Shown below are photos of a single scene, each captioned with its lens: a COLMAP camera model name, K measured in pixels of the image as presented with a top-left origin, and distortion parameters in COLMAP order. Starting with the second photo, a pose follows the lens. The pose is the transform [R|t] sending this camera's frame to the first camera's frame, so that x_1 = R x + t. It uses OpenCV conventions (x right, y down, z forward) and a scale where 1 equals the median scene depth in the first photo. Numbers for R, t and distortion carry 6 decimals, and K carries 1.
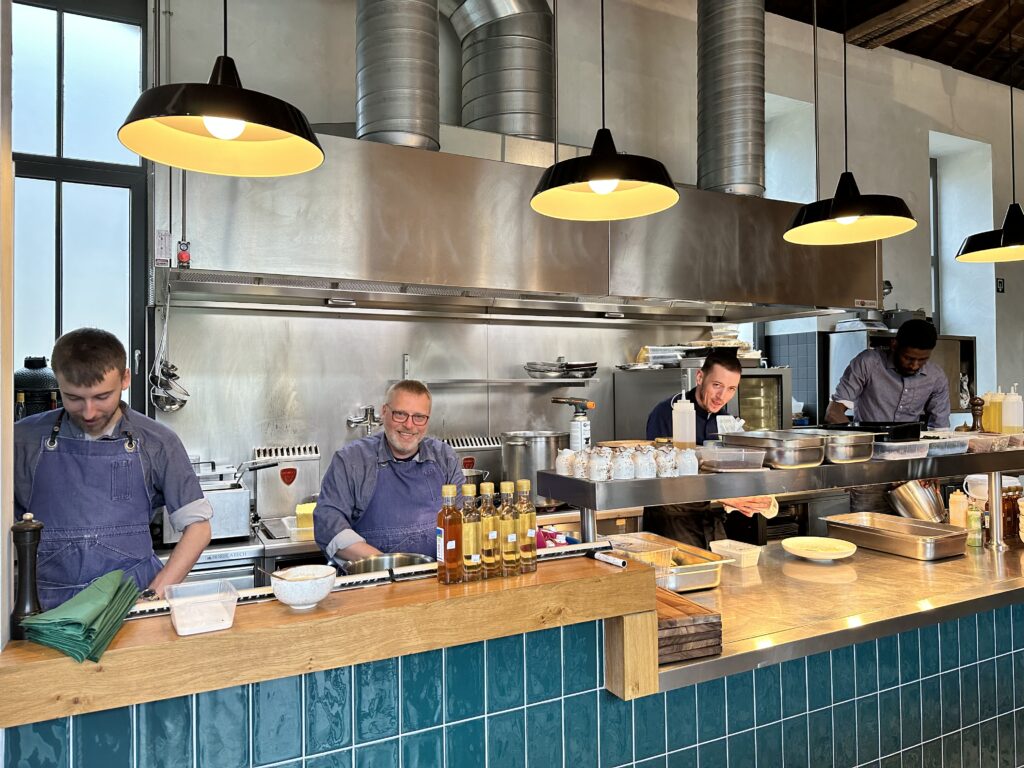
lens RADIAL K [[719.9, 0, 512.8], [0, 719.9, 381.6], [0, 0, 1]] dist [0.003658, -0.008571]
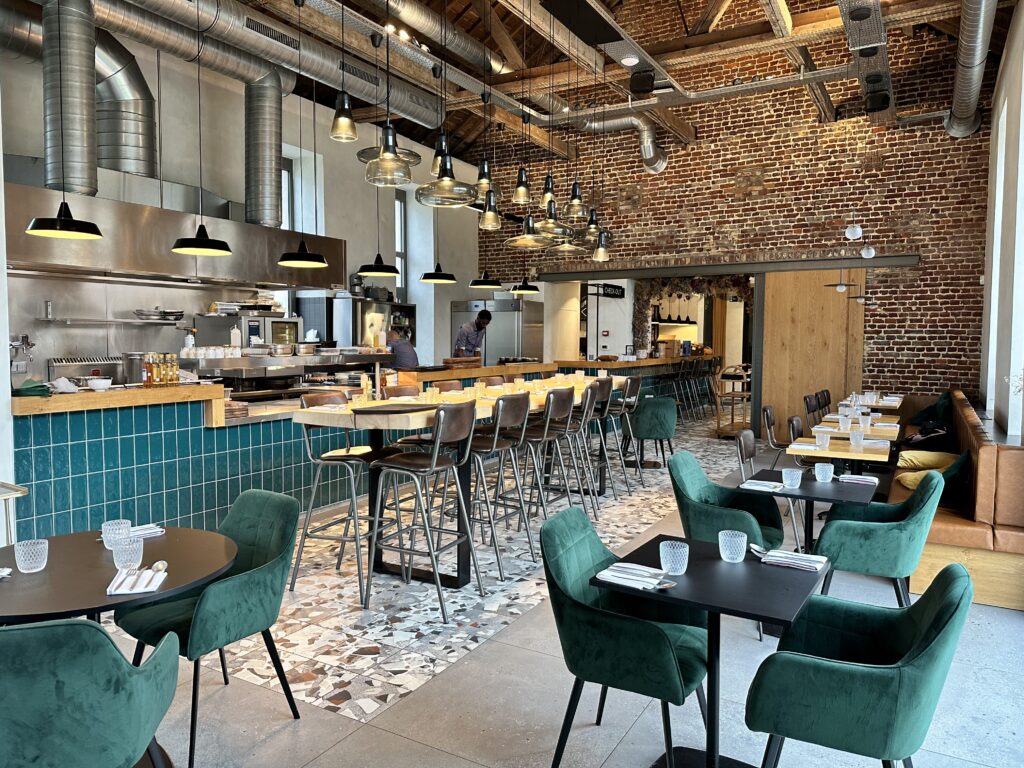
lens RADIAL K [[719.9, 0, 514.9], [0, 719.9, 383.6], [0, 0, 1]] dist [0.003658, -0.008571]
pose [[0.834288, -0.018664, 0.551014, -0.158949], [-0.020305, 0.997709, 0.064538, 0.016684], [-0.550955, -0.065032, 0.831997, -0.774595]]
